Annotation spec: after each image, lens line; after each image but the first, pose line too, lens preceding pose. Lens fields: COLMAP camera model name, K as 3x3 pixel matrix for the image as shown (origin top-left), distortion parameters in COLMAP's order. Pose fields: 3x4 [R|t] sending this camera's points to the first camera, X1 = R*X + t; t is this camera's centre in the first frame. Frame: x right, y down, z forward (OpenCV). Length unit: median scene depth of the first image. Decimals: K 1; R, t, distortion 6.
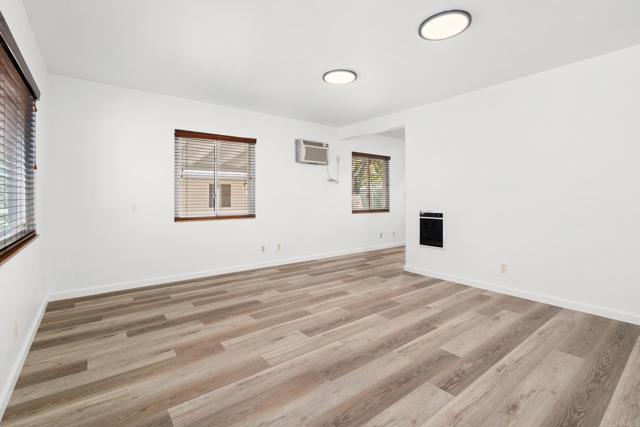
lens RADIAL K [[291.3, 0, 319.2], [0, 291.3, 213.7], [0, 0, 1]] dist [0.001129, 0.002193]
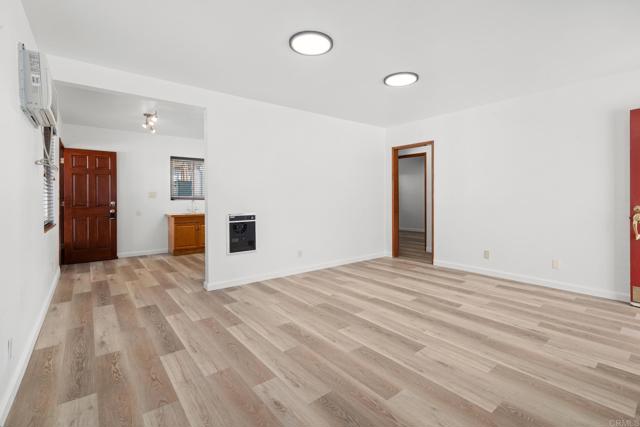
lens RADIAL K [[291.3, 0, 320.7], [0, 291.3, 202.6], [0, 0, 1]] dist [0.001129, 0.002193]
pose [[-0.010459, -0.013843, 0.999849, -0.840962], [0.056781, 0.998283, 0.014415, -0.066709], [-0.998332, 0.056923, -0.009655, 1.145505]]
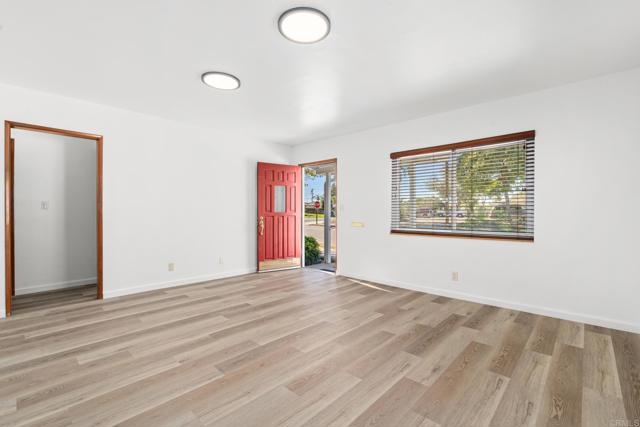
lens RADIAL K [[291.3, 0, 318.0], [0, 291.3, 211.2], [0, 0, 1]] dist [0.001129, 0.002193]
pose [[-0.987937, -0.003537, -0.154816, 0.168195], [-0.011276, 0.998728, 0.049141, -0.105561], [0.154445, 0.050294, -0.986720, 1.936149]]
